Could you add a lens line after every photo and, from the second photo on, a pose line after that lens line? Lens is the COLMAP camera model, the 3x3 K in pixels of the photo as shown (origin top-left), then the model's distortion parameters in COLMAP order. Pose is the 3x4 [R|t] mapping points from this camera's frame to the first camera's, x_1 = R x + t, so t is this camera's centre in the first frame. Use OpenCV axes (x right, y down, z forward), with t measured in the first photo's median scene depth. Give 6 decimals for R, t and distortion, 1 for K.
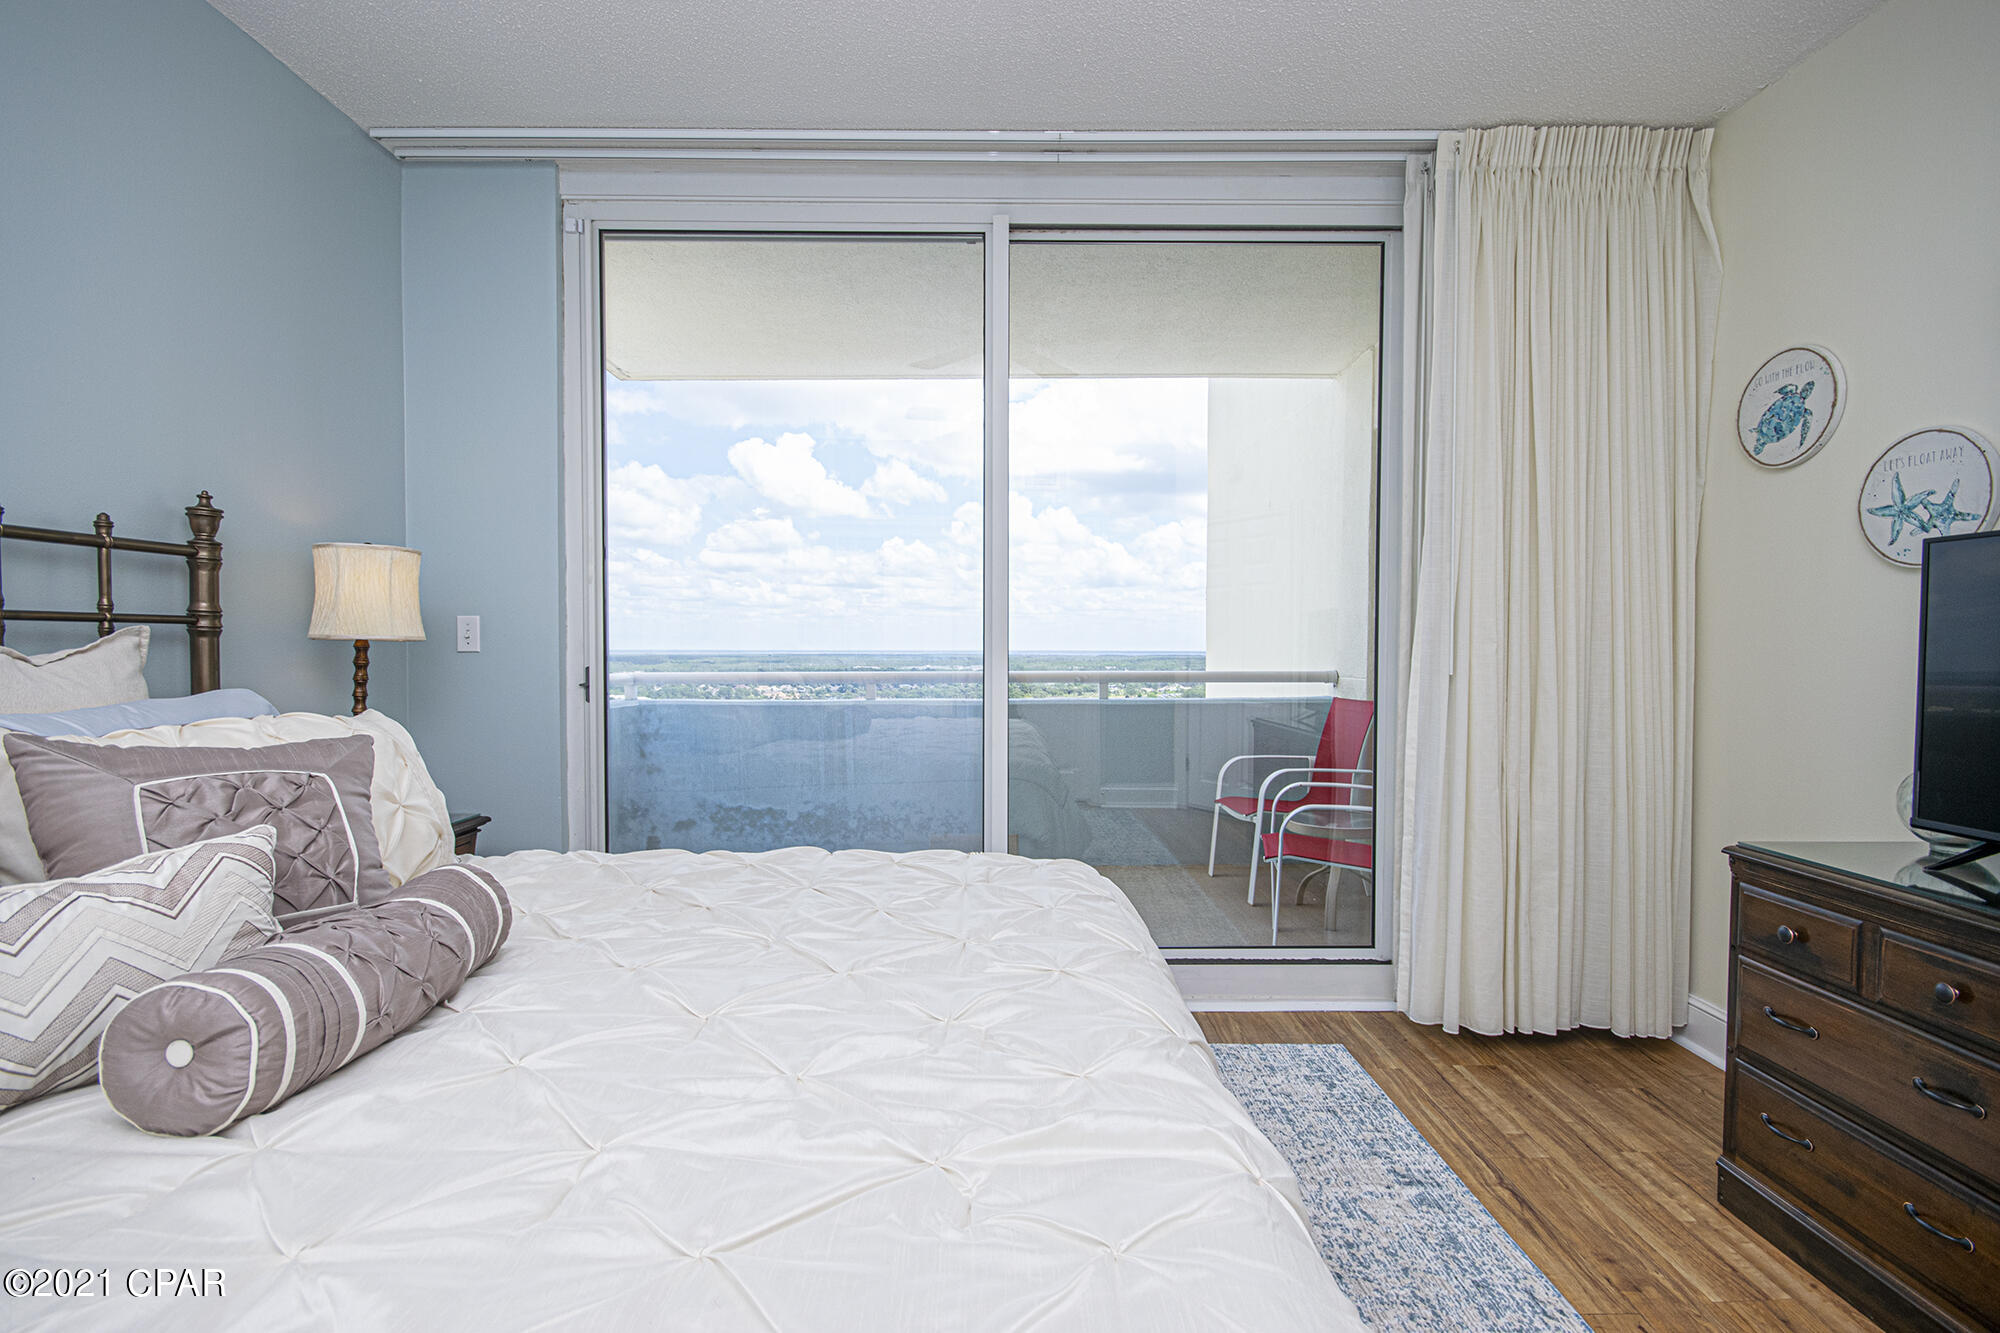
lens RADIAL K [[881.2, 0, 1006.2], [0, 881.2, 668.3], [0, 0, 1]] dist [0.001800, -0.008753]
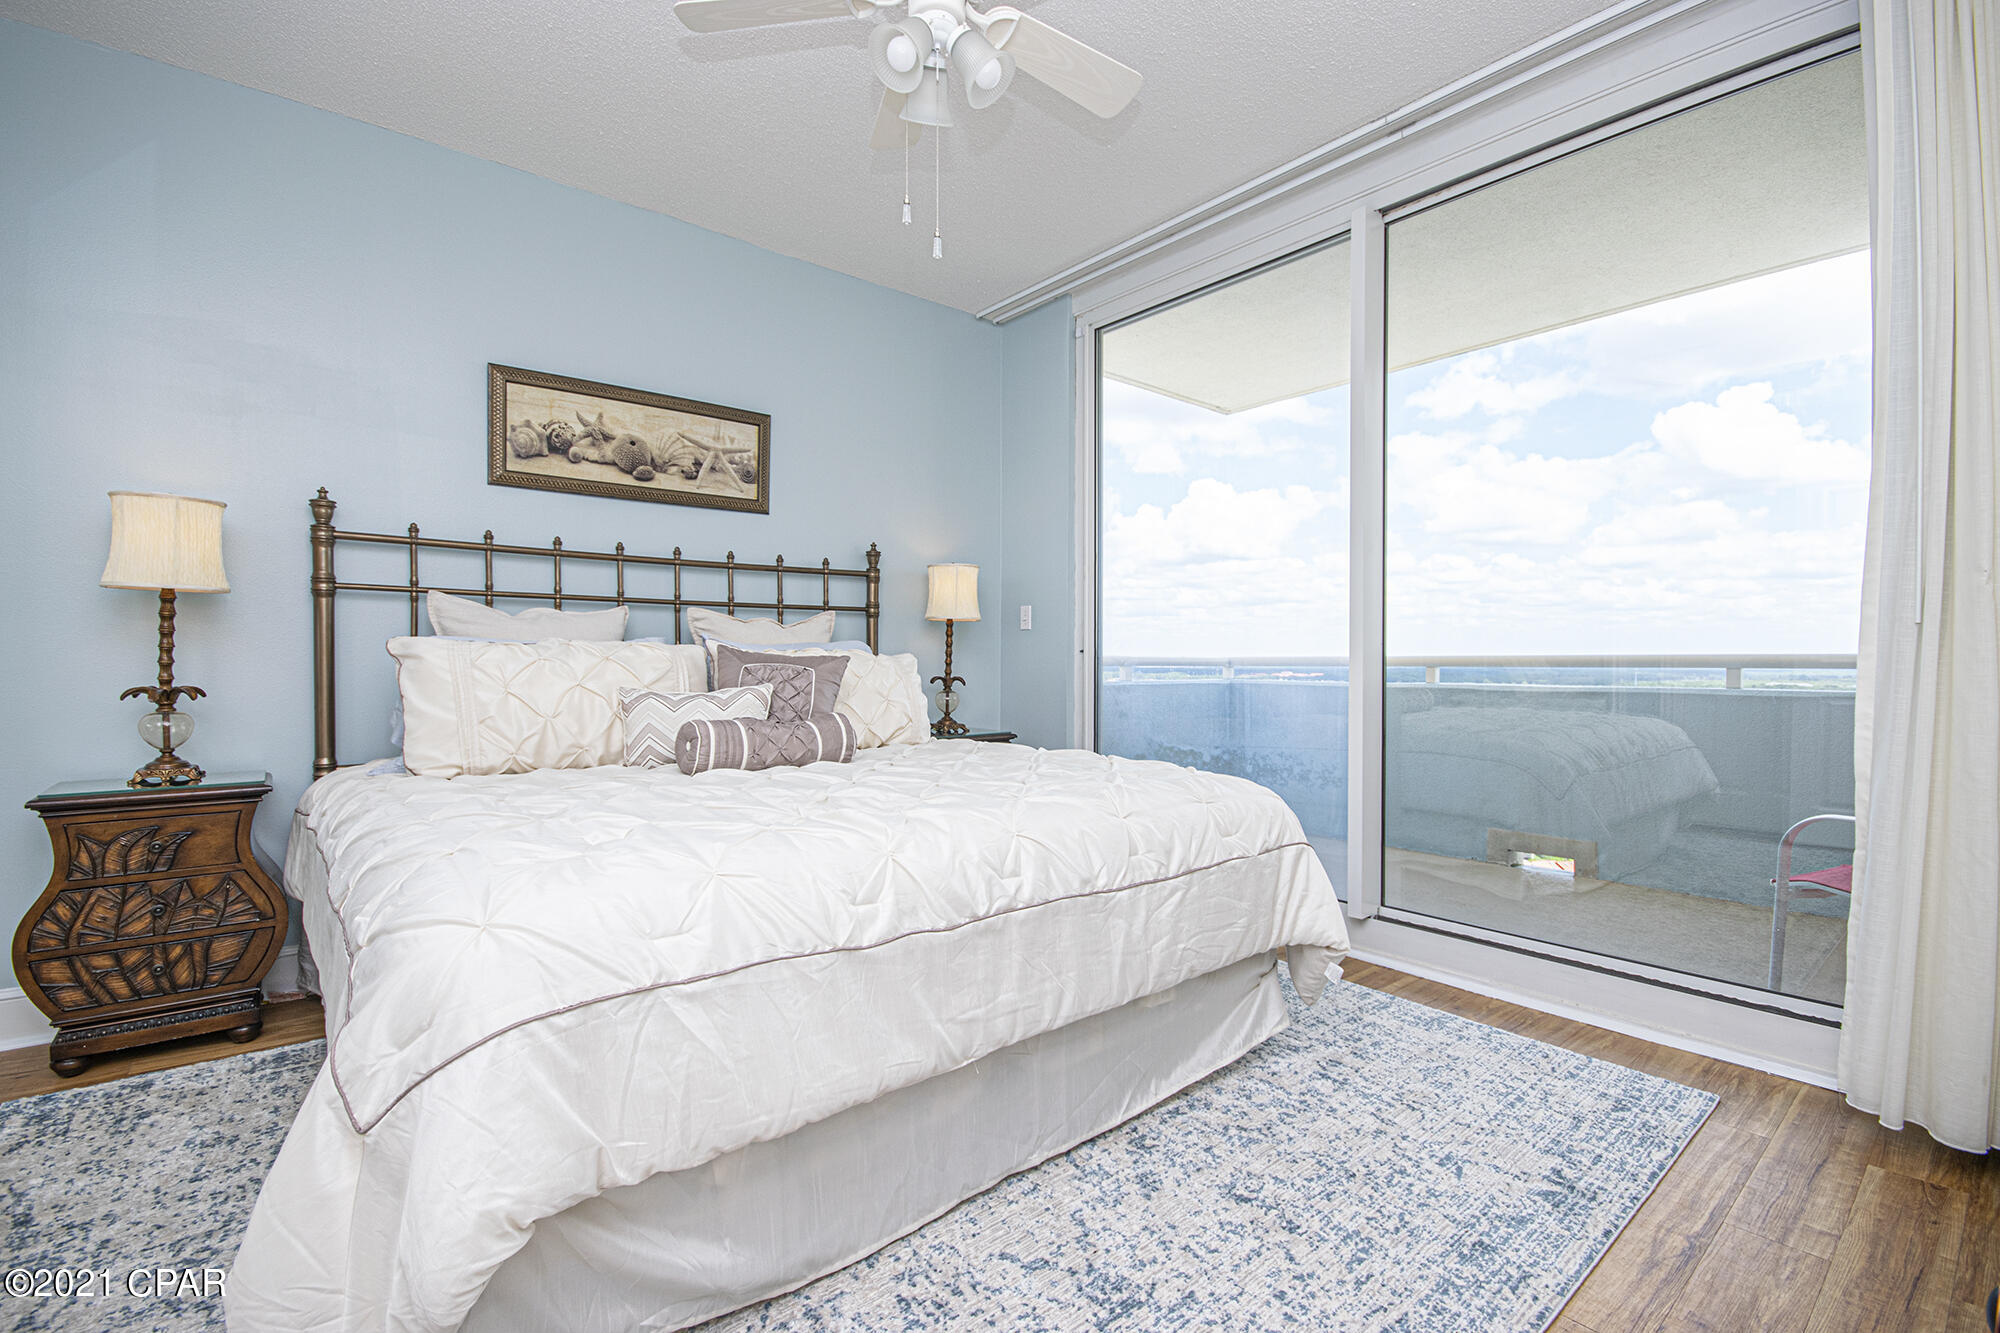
lens RADIAL K [[881.2, 0, 989.5], [0, 881.2, 659.1], [0, 0, 1]] dist [0.001800, -0.008753]
pose [[0.626302, 0.000463, -0.779580, 0.630687], [-0.017399, 0.999759, -0.013384, 0.063231], [0.779386, 0.021946, 0.626160, -0.008995]]
